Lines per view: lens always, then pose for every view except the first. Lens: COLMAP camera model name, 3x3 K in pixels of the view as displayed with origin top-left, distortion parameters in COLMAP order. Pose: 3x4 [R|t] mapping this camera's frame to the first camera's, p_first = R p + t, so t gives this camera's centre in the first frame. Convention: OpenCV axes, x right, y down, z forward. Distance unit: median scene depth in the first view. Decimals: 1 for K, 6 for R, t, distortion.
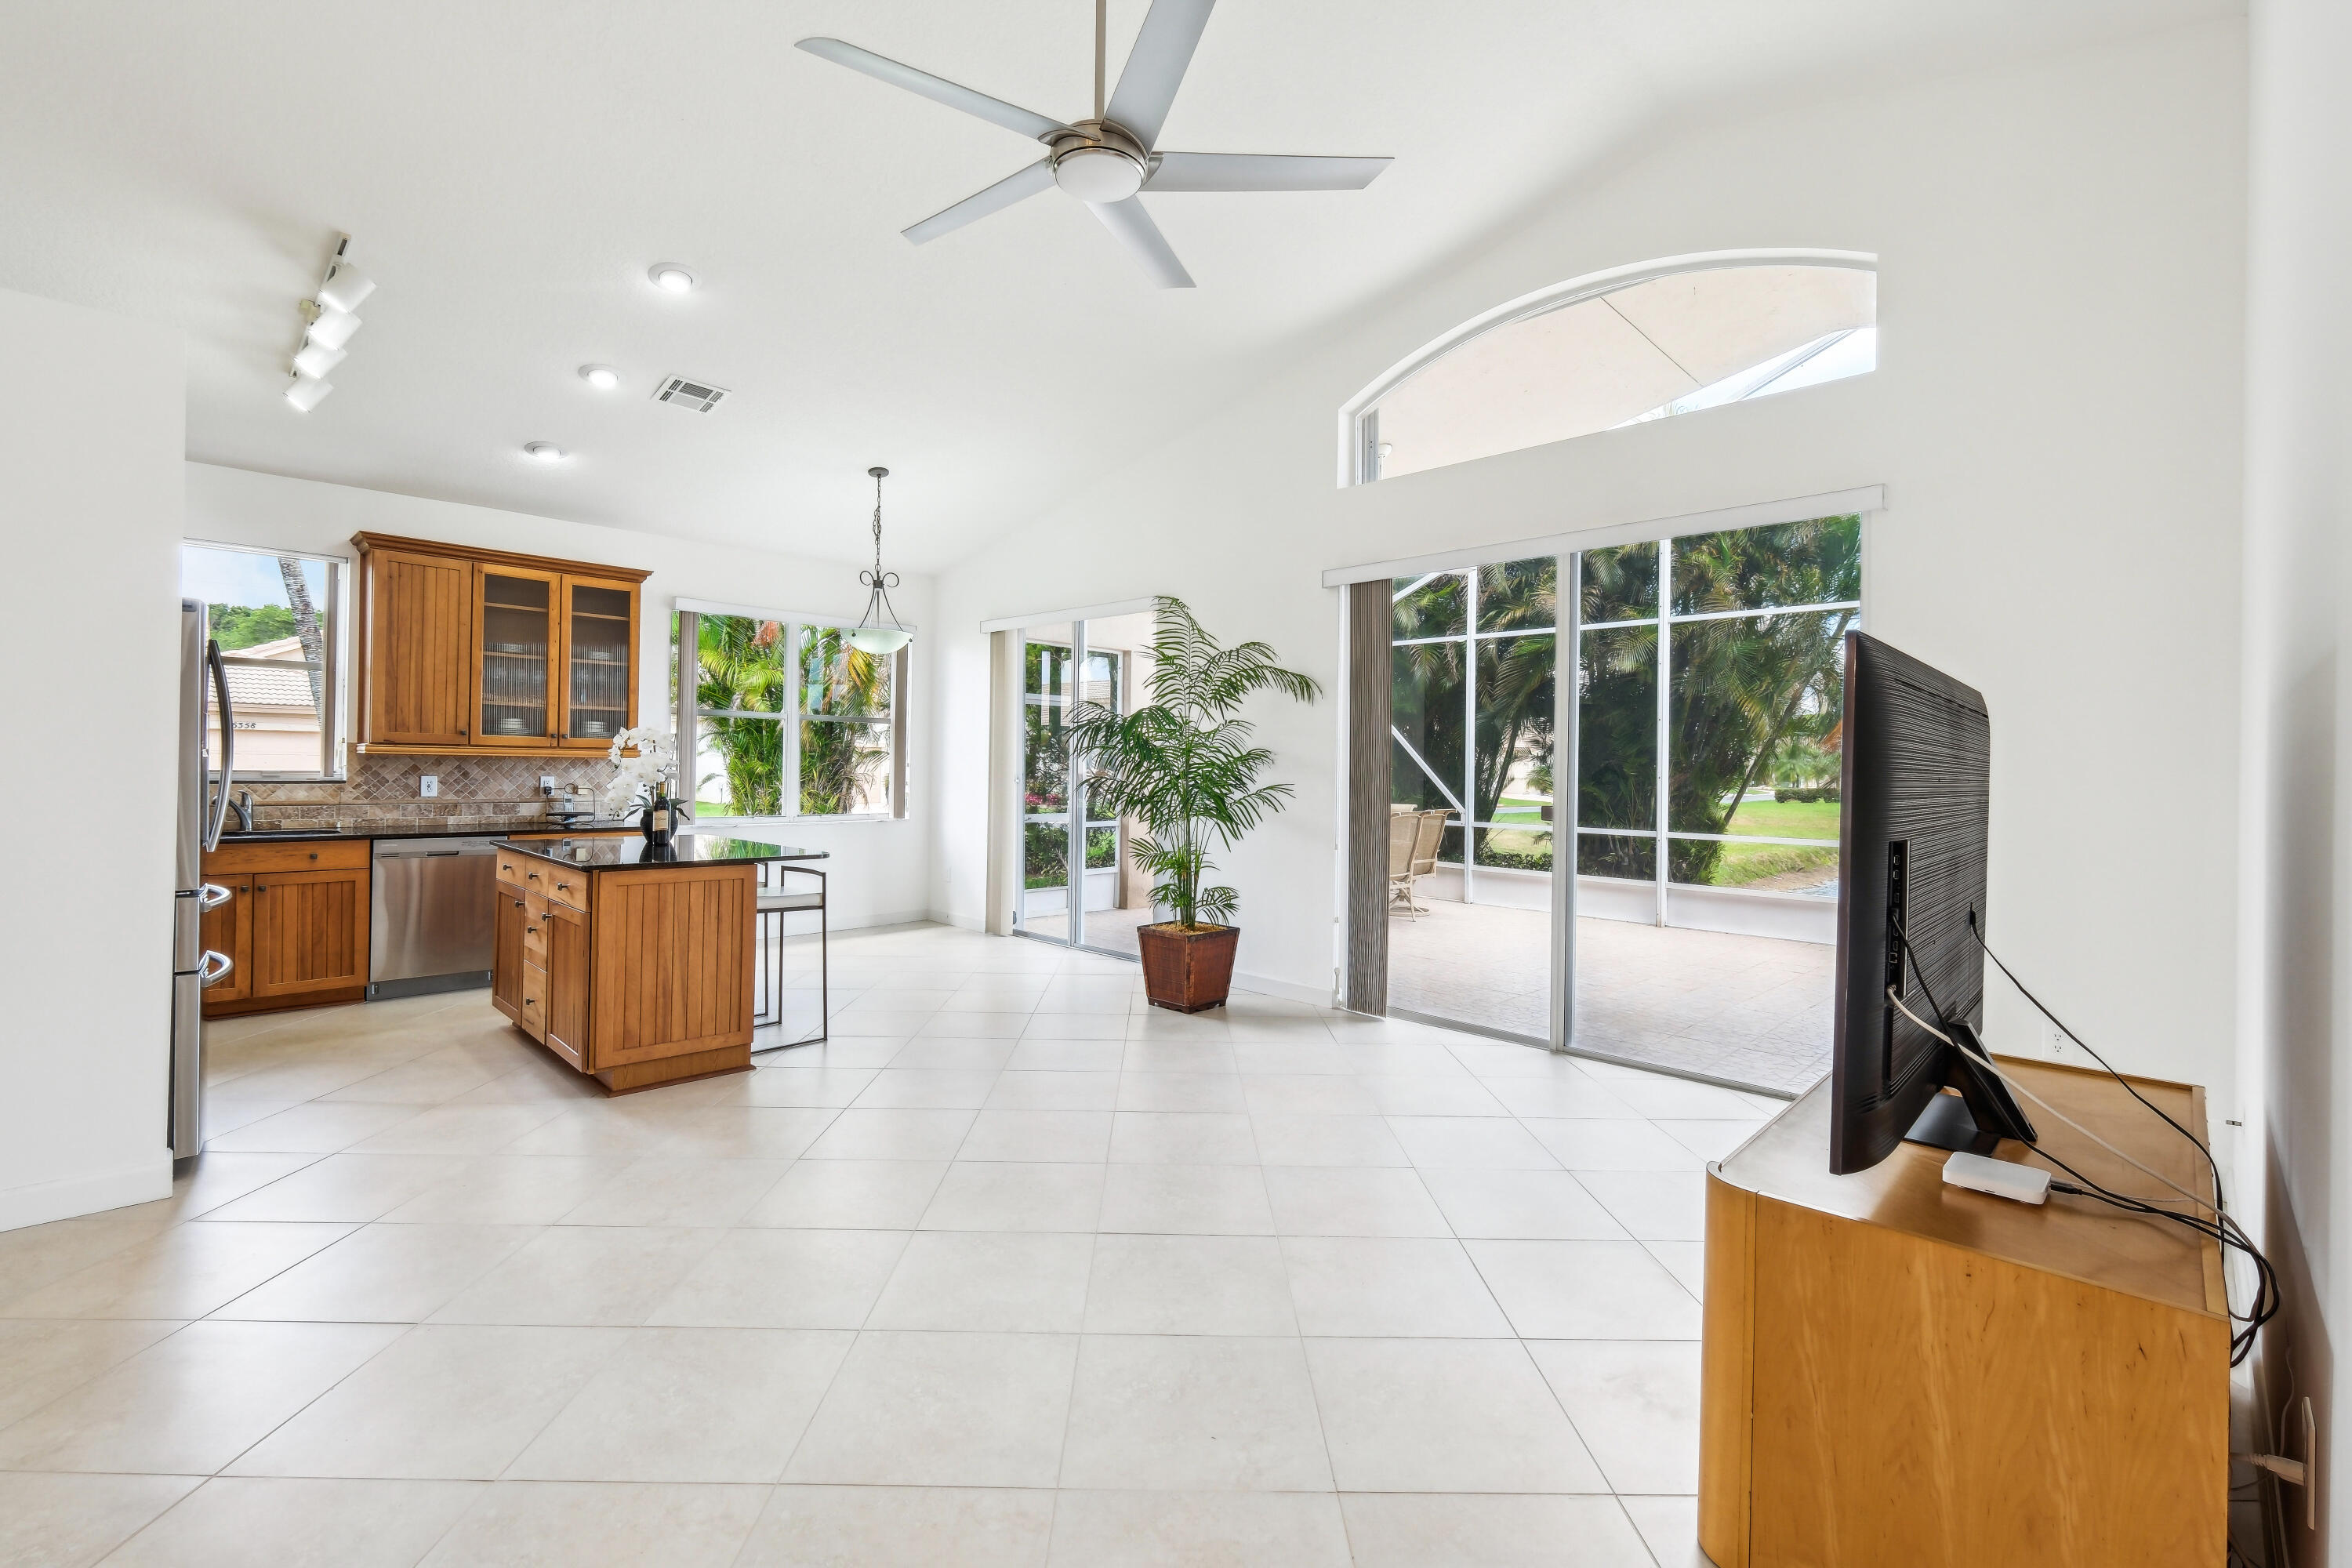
lens RADIAL K [[1017.5, 0, 1171.1], [0, 1017.5, 763.8], [0, 0, 1]] dist [-0.002678, -0.001005]
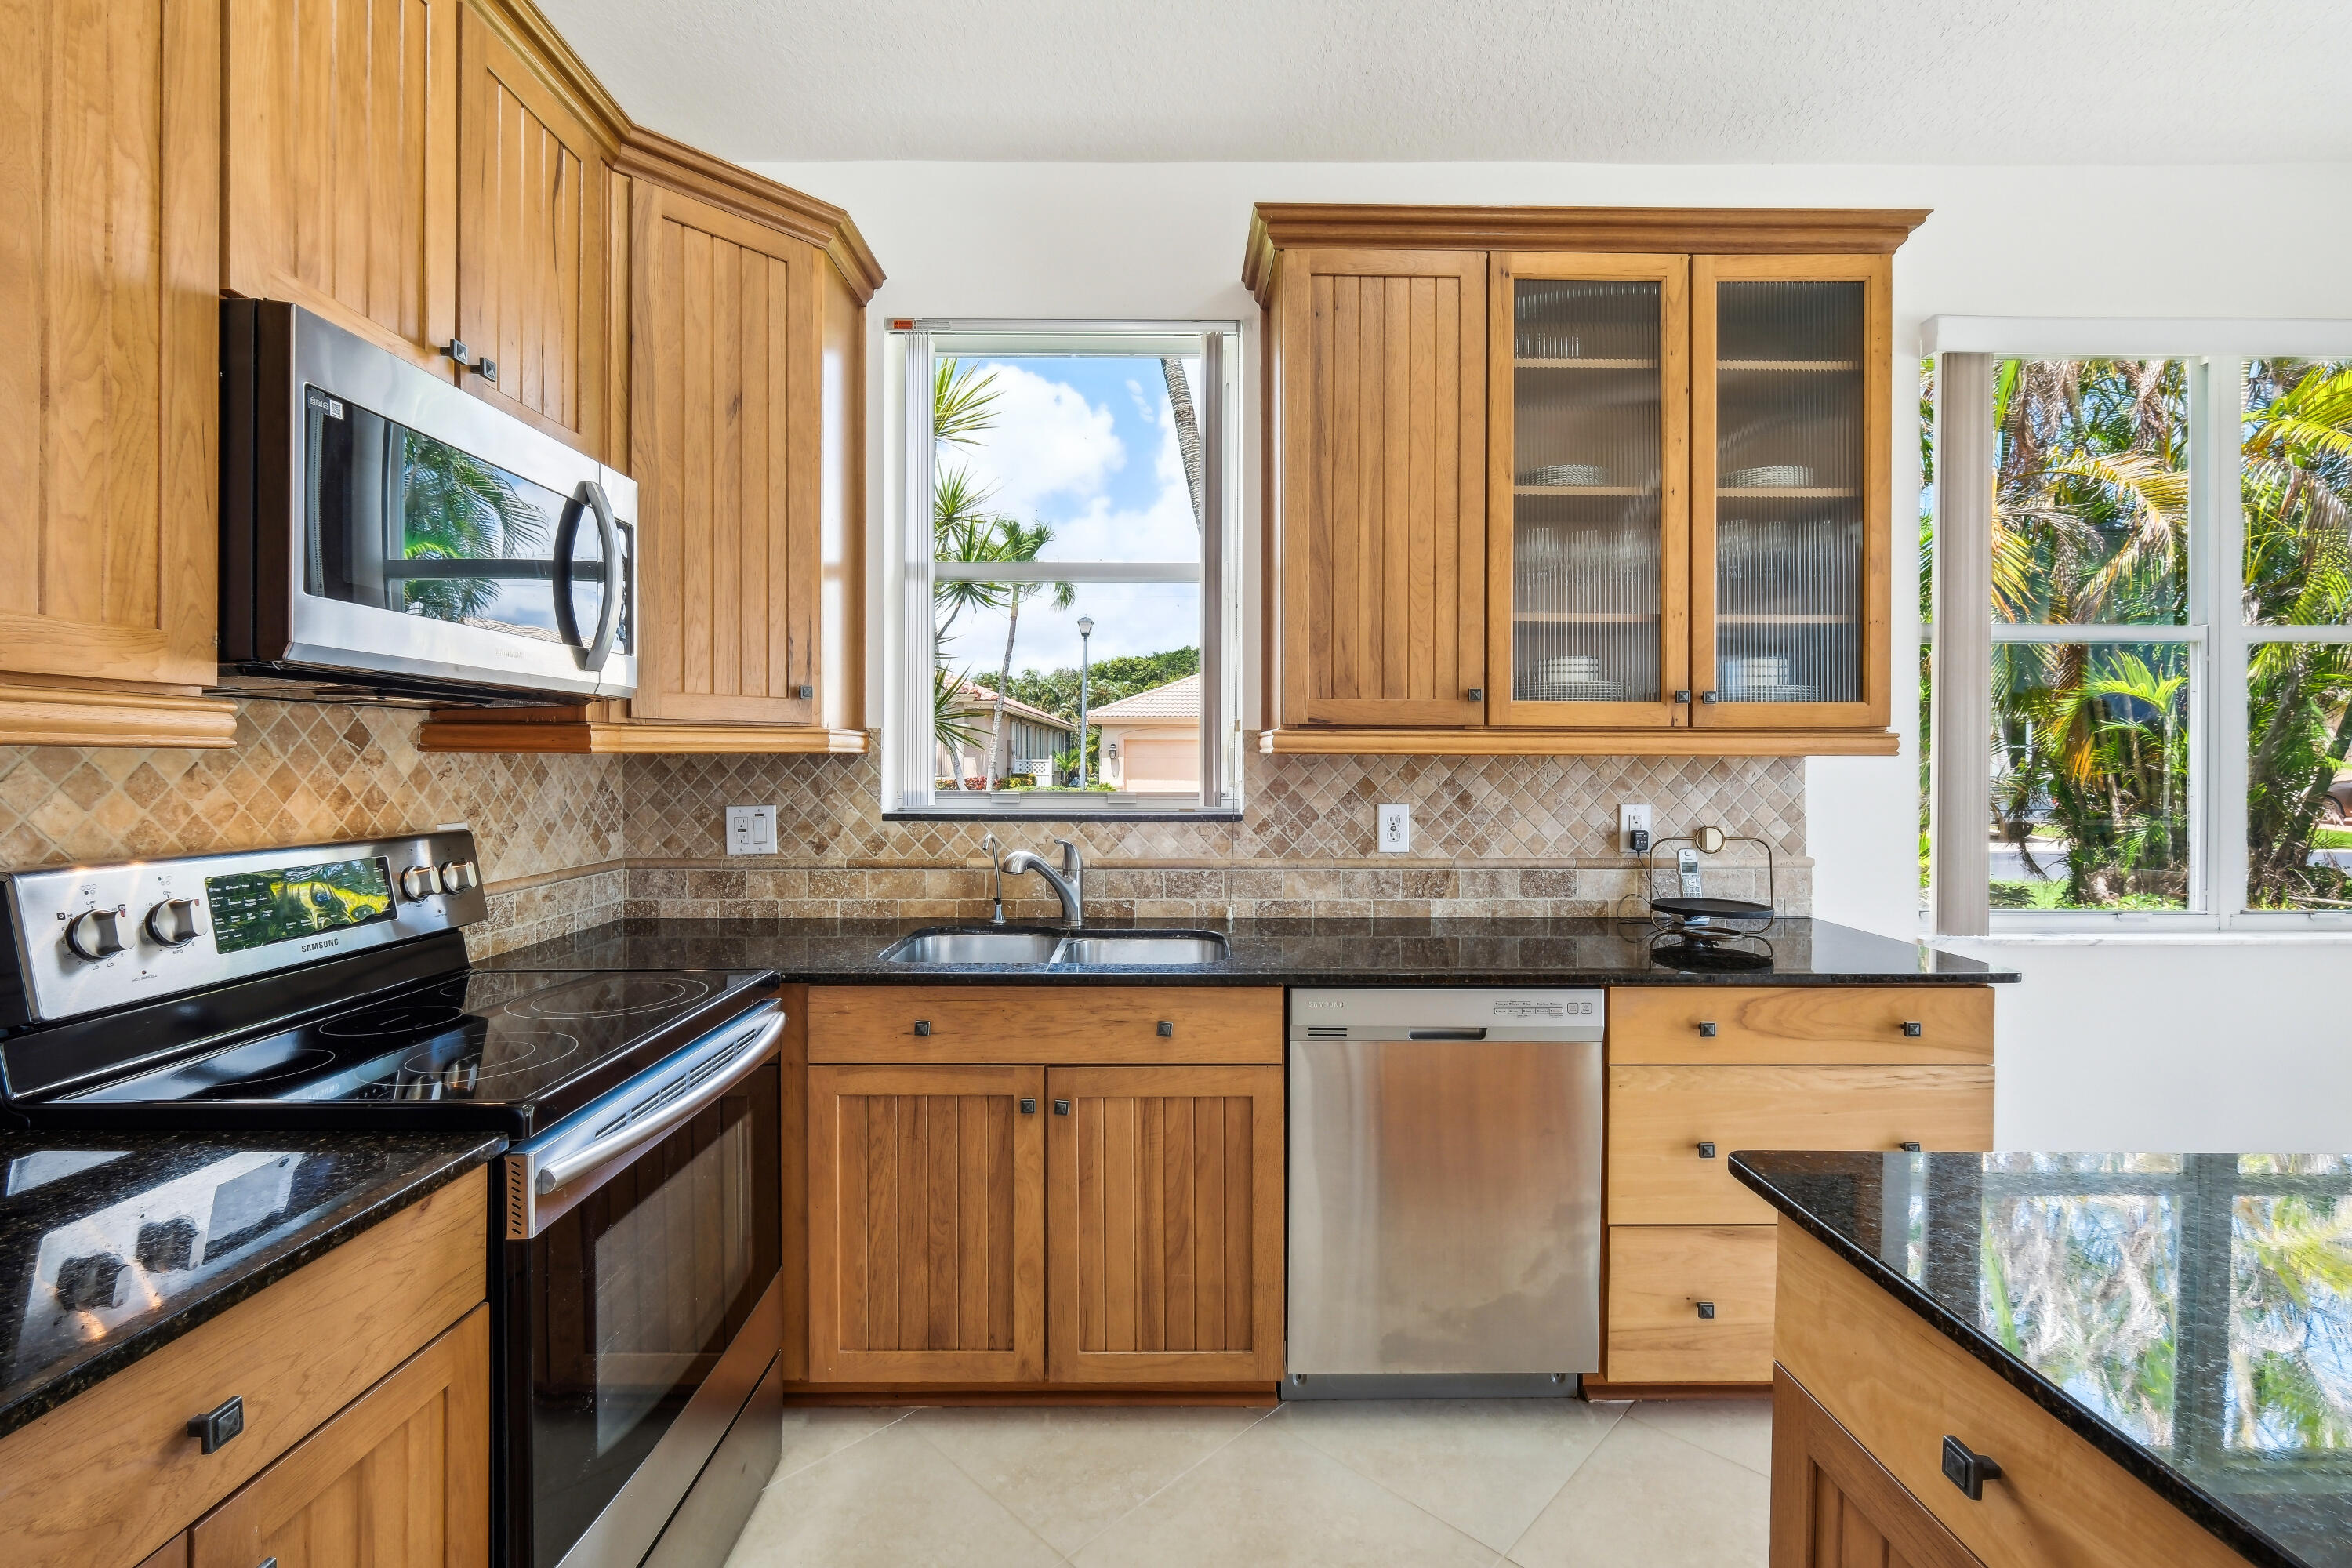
lens RADIAL K [[1022.9, 0, 1174.8], [0, 1022.9, 762.2], [0, 0, 1]] dist [-0.001076, 0.000217]
pose [[0.708102, -0.012377, -0.706002, -0.510830], [0.012404, 0.999910, -0.005090, -0.004847], [0.706001, -0.005153, 0.708192, 0.654362]]
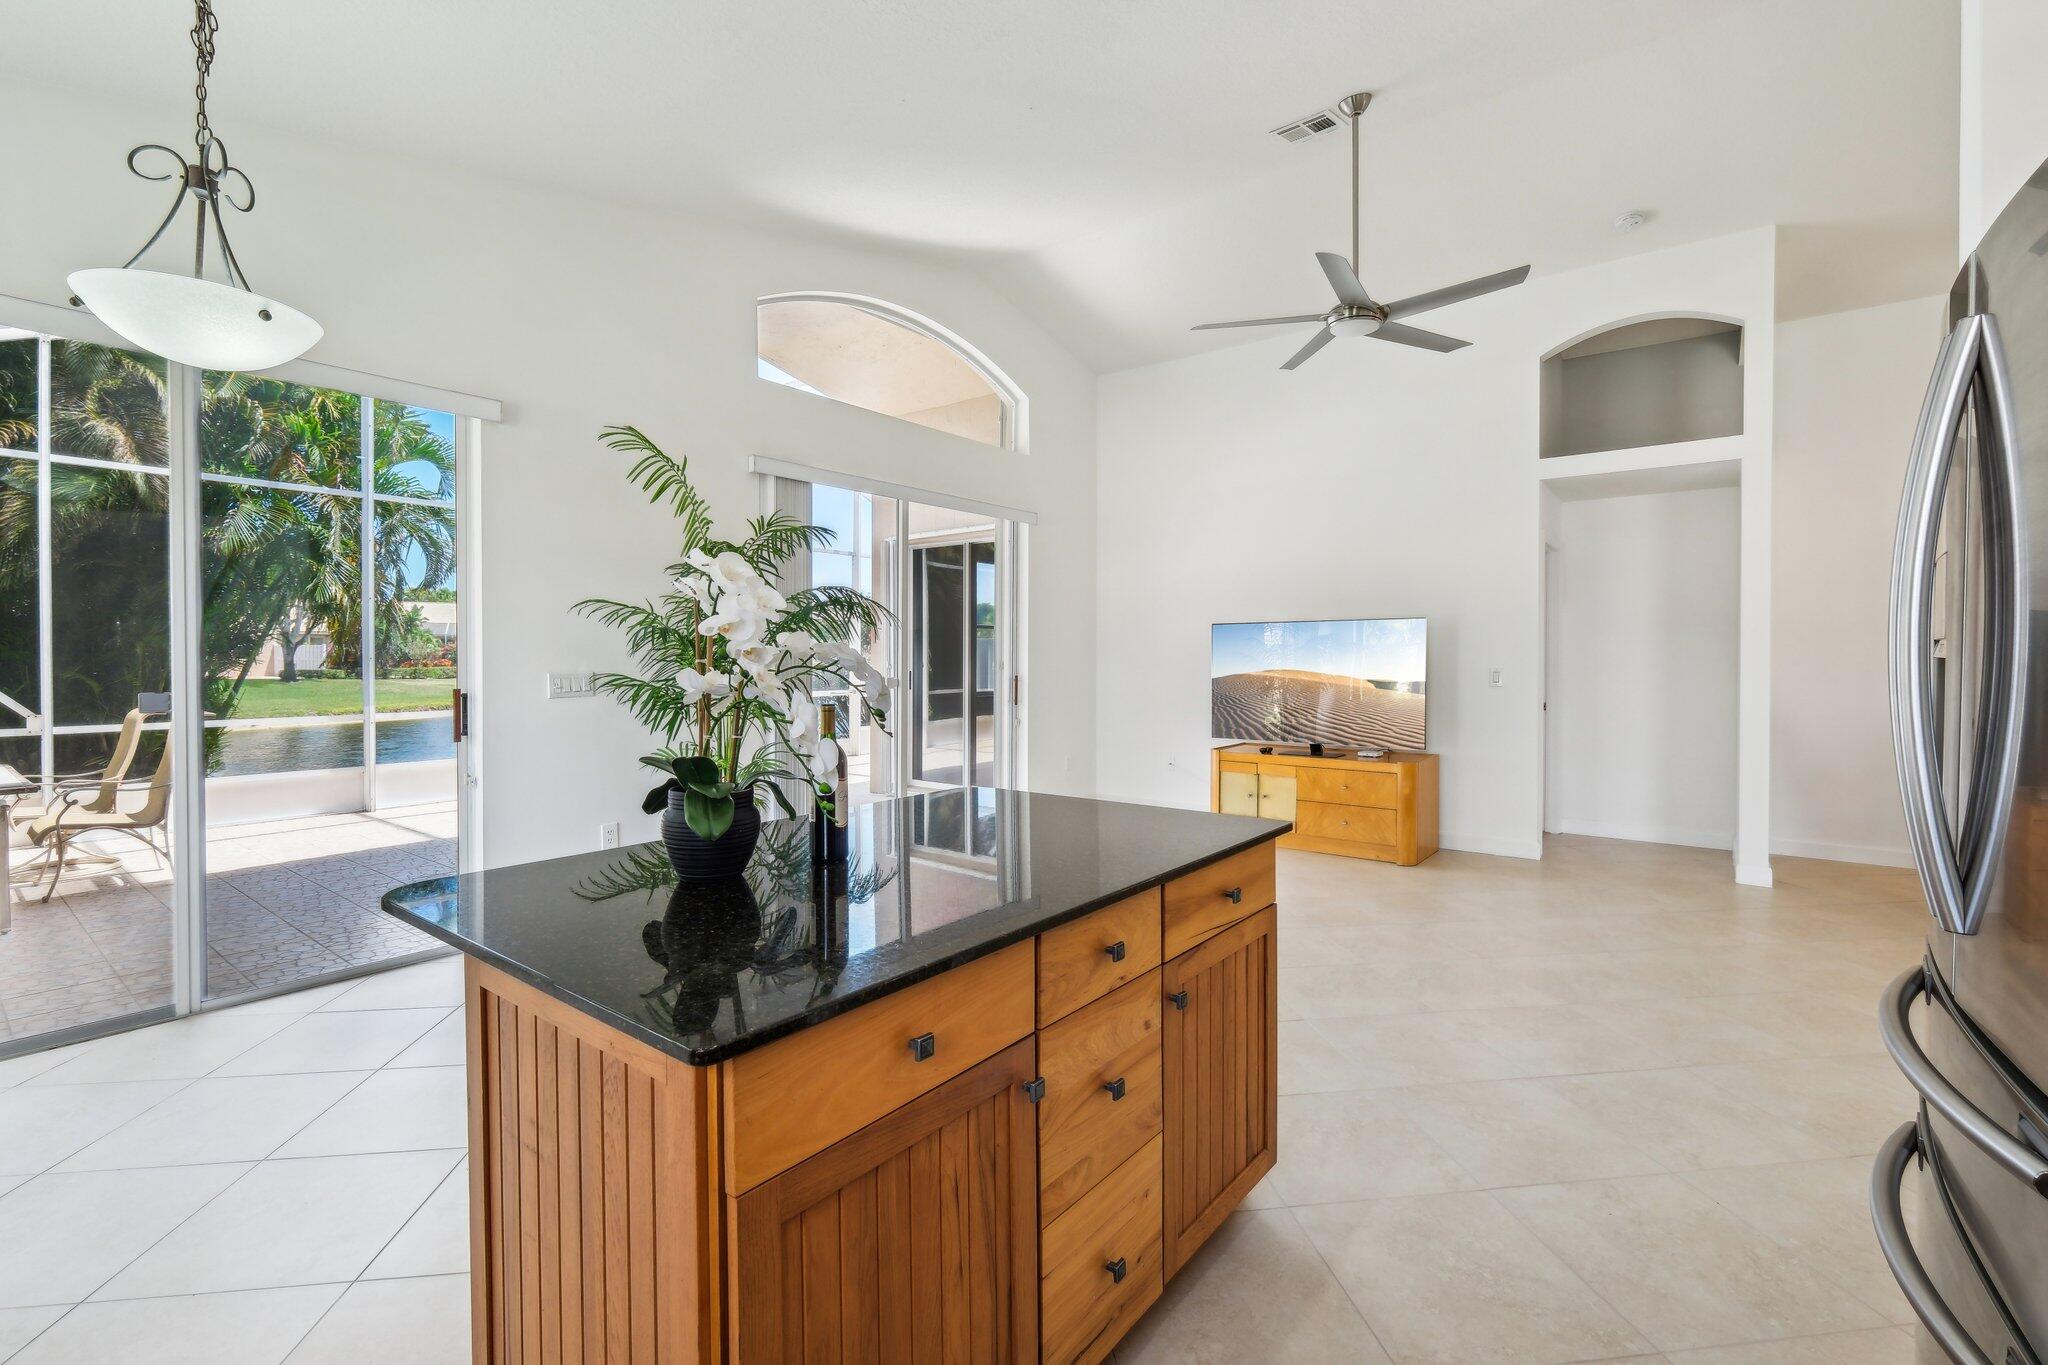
lens RADIAL K [[890.7, 0, 1022.9], [0, 890.7, 663.5], [0, 0, 1]] dist [-0.001076, 0.000217]
pose [[-0.121193, -0.022986, 0.992363, -0.730488], [-0.005731, 0.999731, 0.022456, -0.005797], [-0.992612, -0.002965, -0.121293, 0.815797]]
